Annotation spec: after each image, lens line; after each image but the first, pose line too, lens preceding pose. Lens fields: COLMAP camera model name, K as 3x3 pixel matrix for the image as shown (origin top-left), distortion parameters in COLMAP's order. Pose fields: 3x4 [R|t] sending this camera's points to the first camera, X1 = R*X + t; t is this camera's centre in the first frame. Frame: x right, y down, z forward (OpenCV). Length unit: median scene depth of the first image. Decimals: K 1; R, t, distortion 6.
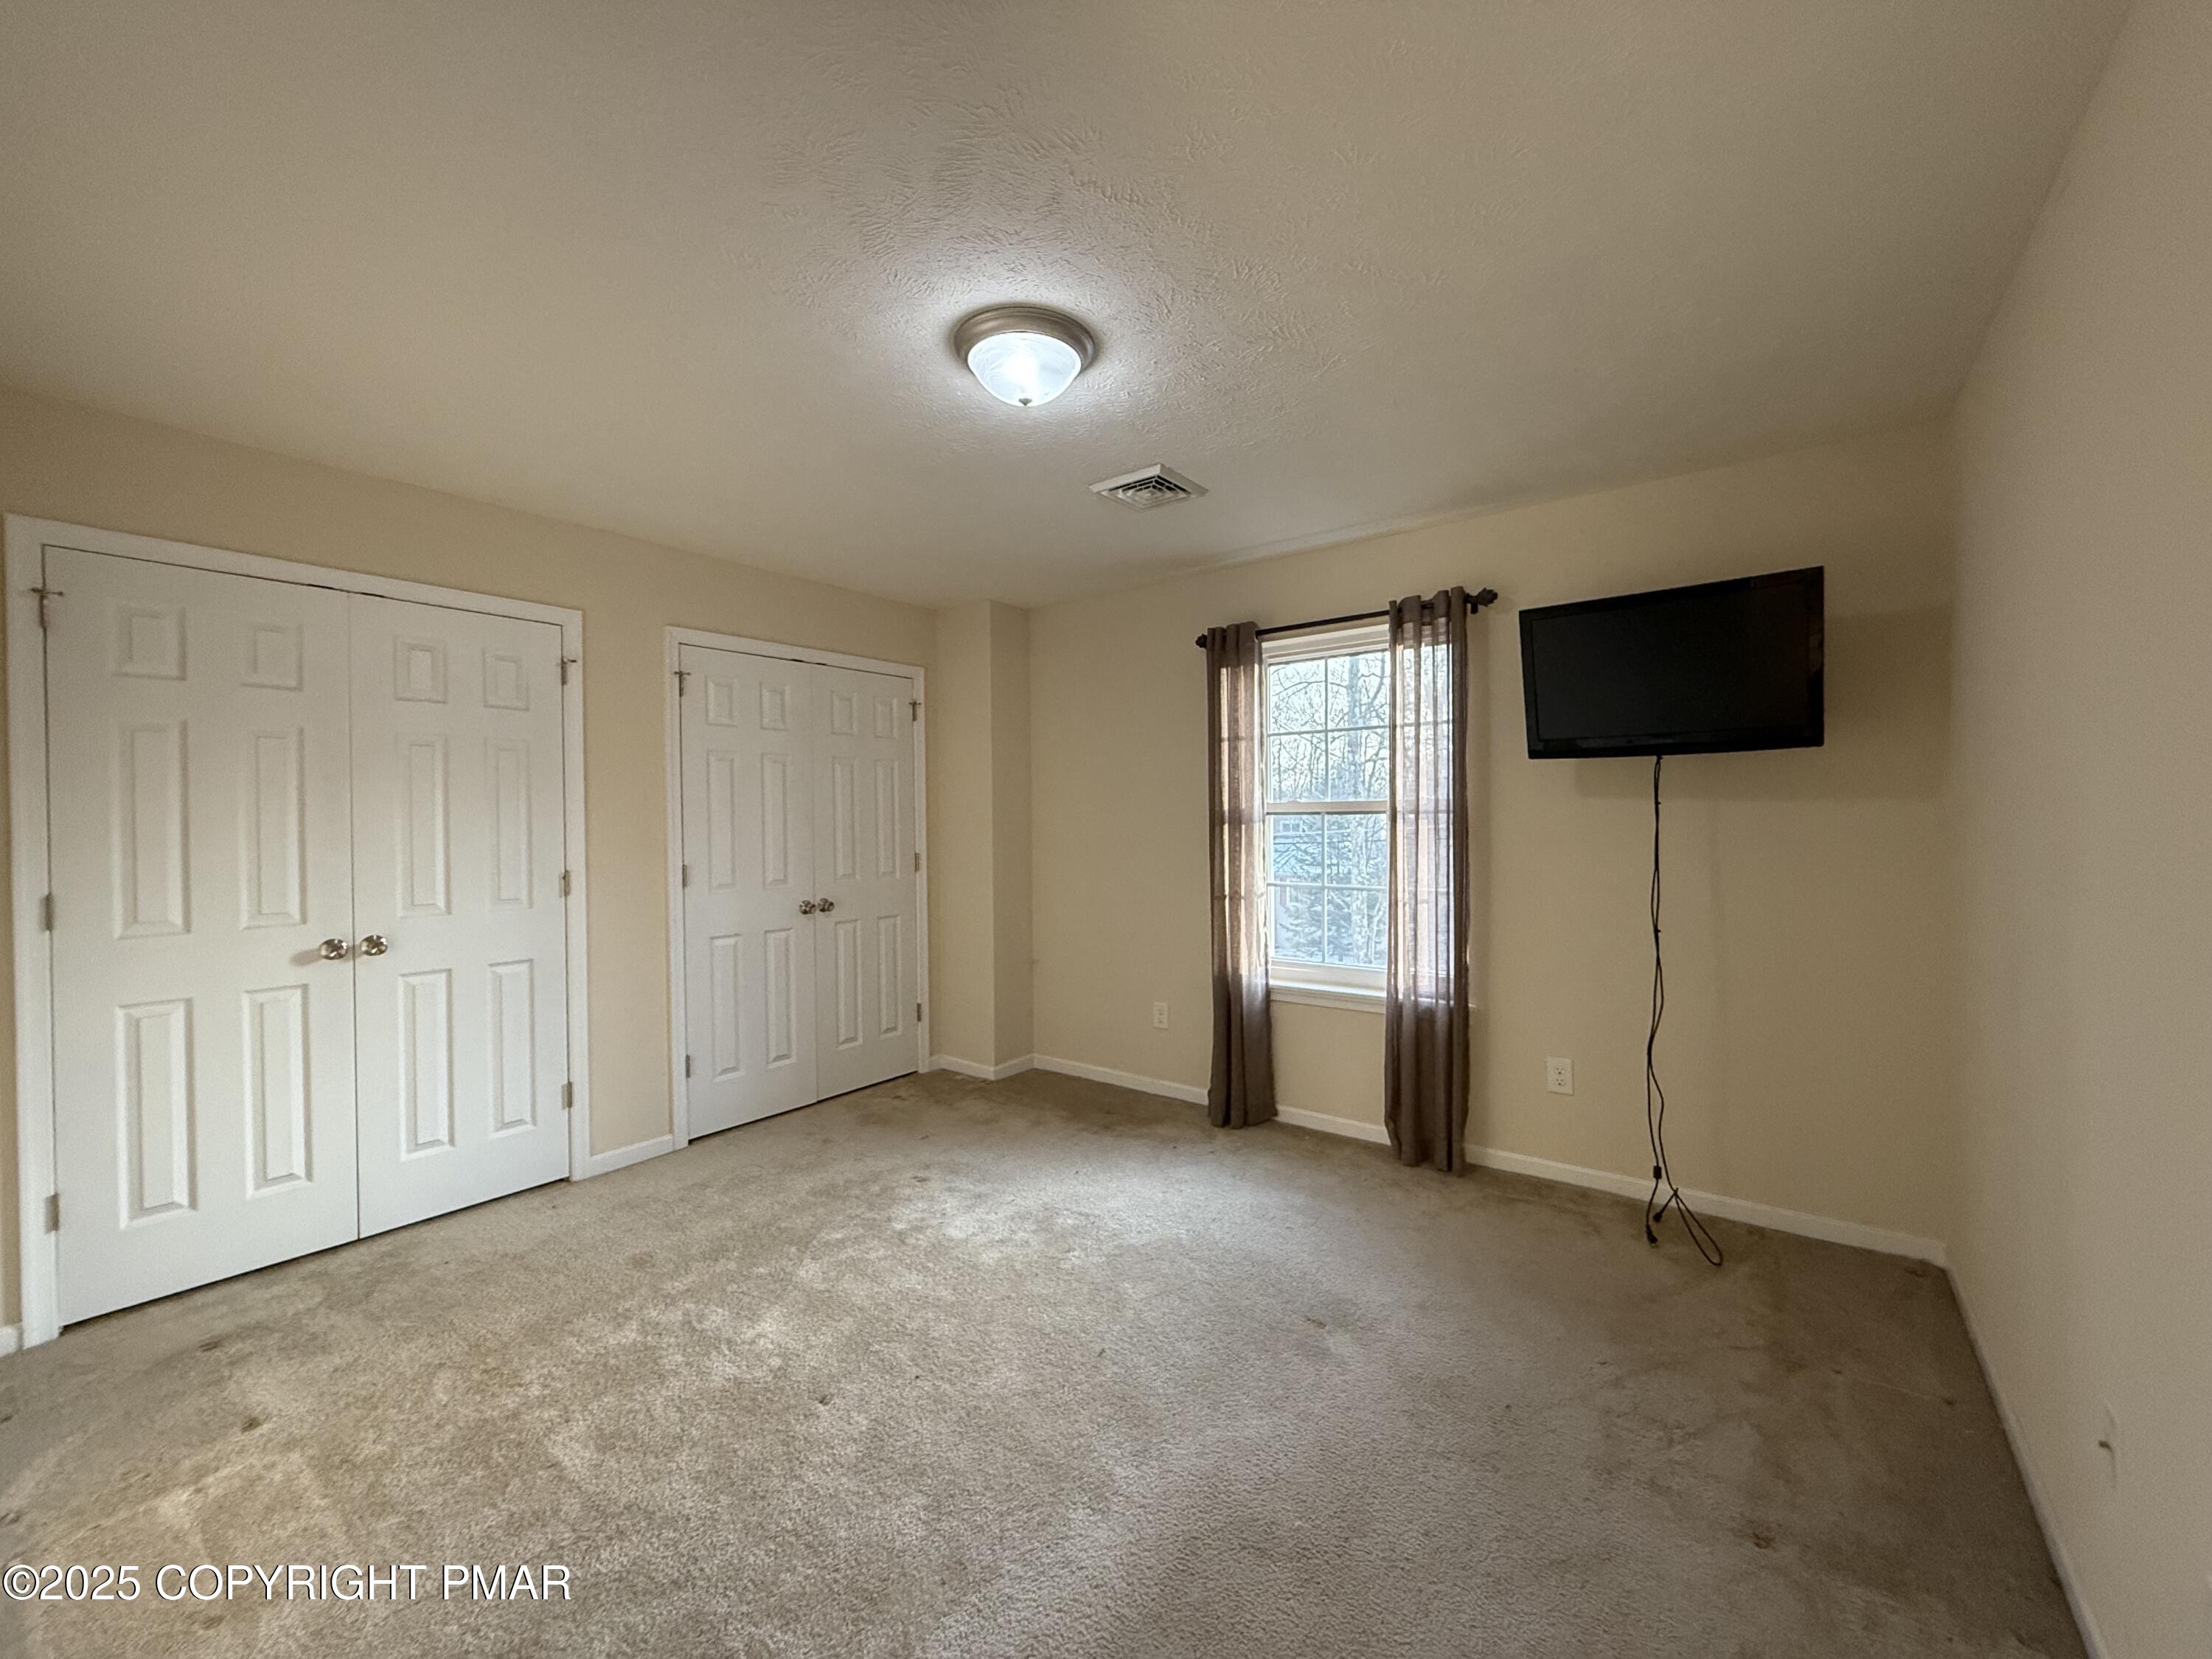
lens RADIAL K [[895.0, 0, 1099.1], [0, 895.0, 841.4], [0, 0, 1]] dist [-0.001655, -0.000317]
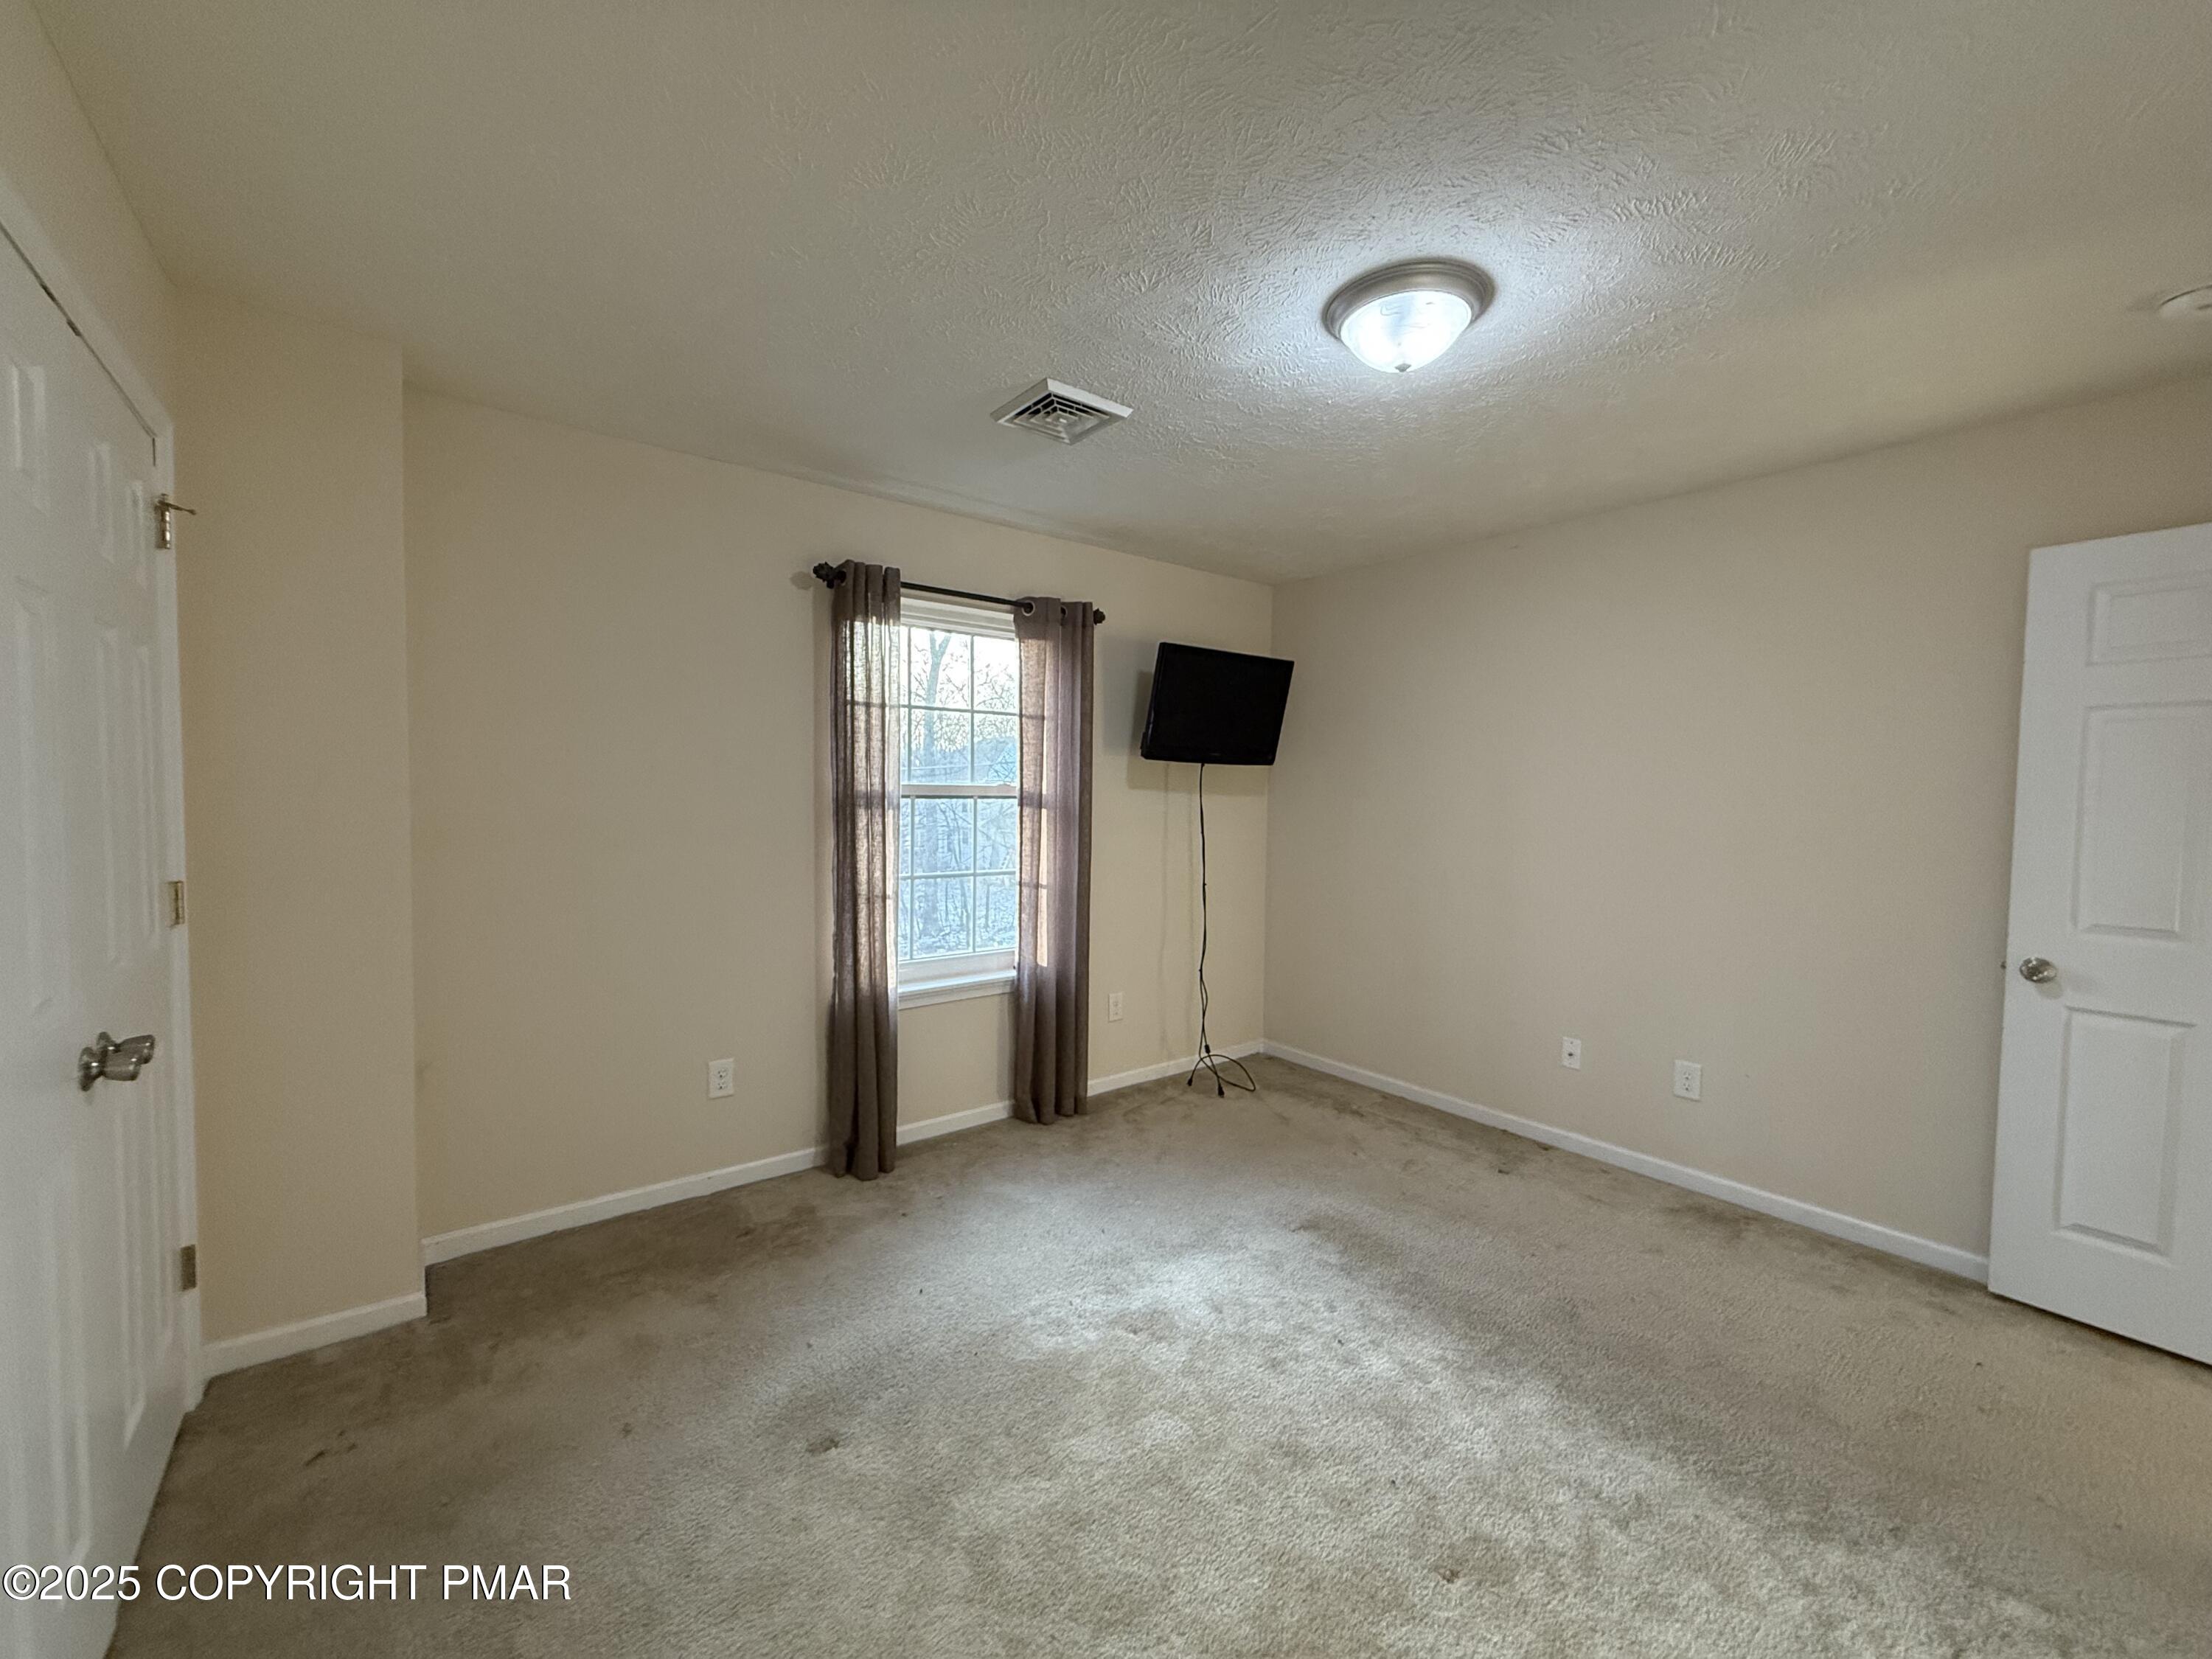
lens RADIAL K [[895.0, 0, 1099.1], [0, 895.0, 841.4], [0, 0, 1]] dist [-0.001655, -0.000317]
pose [[0.232784, -0.042497, 0.971600, -0.657900], [0.006048, 0.999089, 0.042251, -0.025837], [-0.972510, -0.003960, 0.232829, 0.663077]]
